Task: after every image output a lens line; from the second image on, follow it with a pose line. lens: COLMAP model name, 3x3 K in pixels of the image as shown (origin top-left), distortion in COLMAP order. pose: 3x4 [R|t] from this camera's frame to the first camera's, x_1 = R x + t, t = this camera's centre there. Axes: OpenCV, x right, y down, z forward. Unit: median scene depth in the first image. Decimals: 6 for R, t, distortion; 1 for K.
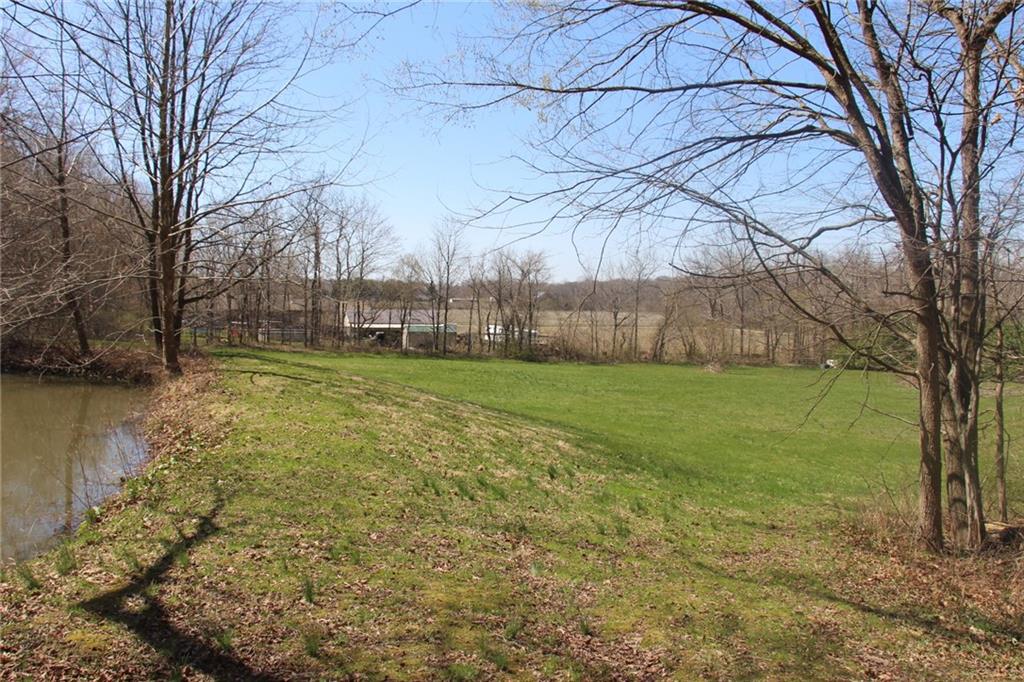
lens RADIAL K [[875.6, 0, 511.6], [0, 875.6, 329.2], [0, 0, 1]] dist [-0.180483, 0.146118]
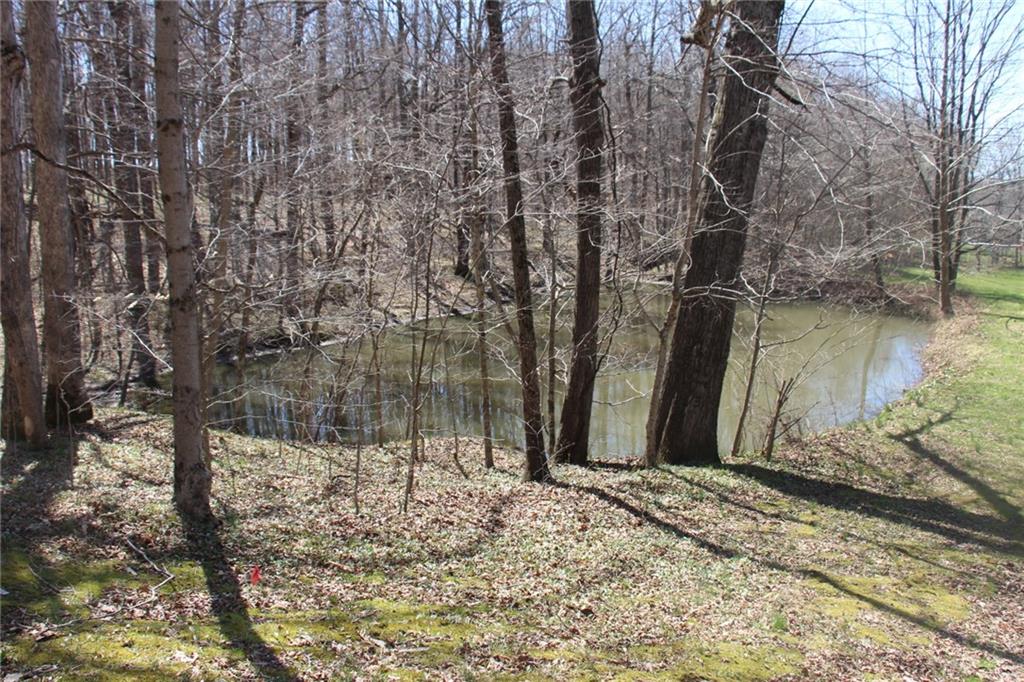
lens RADIAL K [[875.6, 0, 511.6], [0, 875.6, 329.2], [0, 0, 1]] dist [-0.180483, 0.146118]
pose [[0.647476, 0.081577, -0.757707, 0.160034], [0.001890, 0.994079, 0.108642, -0.067612], [0.762084, -0.071775, 0.643488, -0.359055]]
